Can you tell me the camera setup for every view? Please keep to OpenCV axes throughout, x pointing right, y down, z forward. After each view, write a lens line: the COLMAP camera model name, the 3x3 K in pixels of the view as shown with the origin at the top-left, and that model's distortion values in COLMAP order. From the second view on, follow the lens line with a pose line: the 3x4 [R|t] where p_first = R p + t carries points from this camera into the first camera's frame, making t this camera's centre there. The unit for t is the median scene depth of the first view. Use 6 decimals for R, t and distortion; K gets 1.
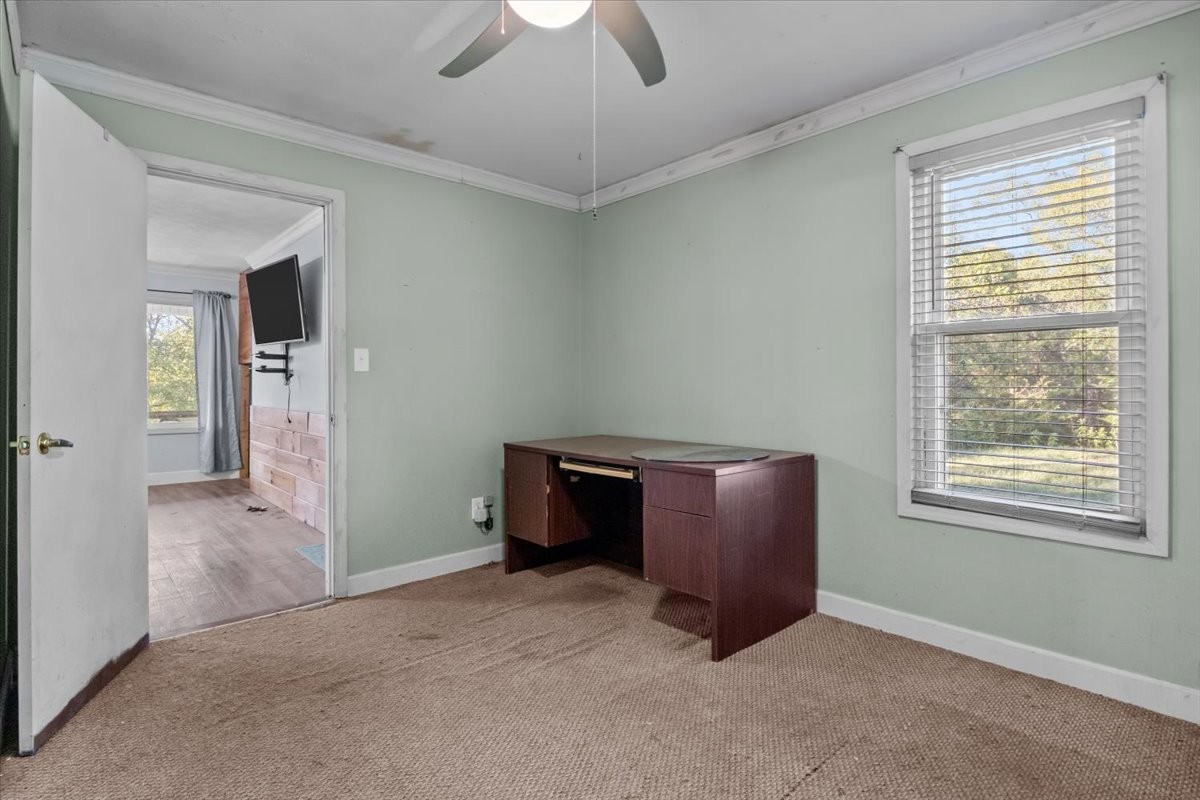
lens RADIAL K [[605.5, 0, 609.5], [0, 605.5, 382.9], [0, 0, 1]] dist [-0.009774, -0.003841]
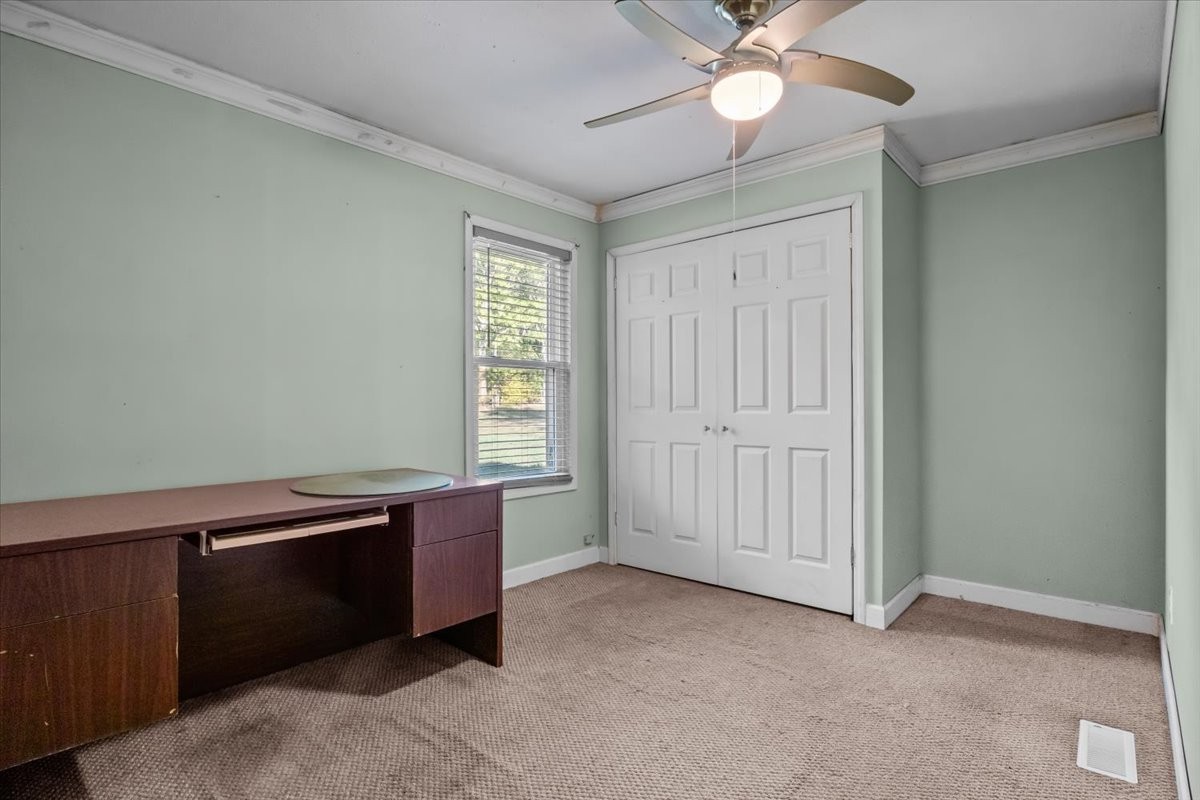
lens RADIAL K [[605.5, 0, 597.6], [0, 605.5, 403.6], [0, 0, 1]] dist [-0.009774, -0.003841]
pose [[-0.112835, -0.001176, 0.993613, -0.764773], [-0.004929, 0.999988, 0.000624, 0.004167], [-0.993602, -0.004828, -0.112839, 0.824462]]
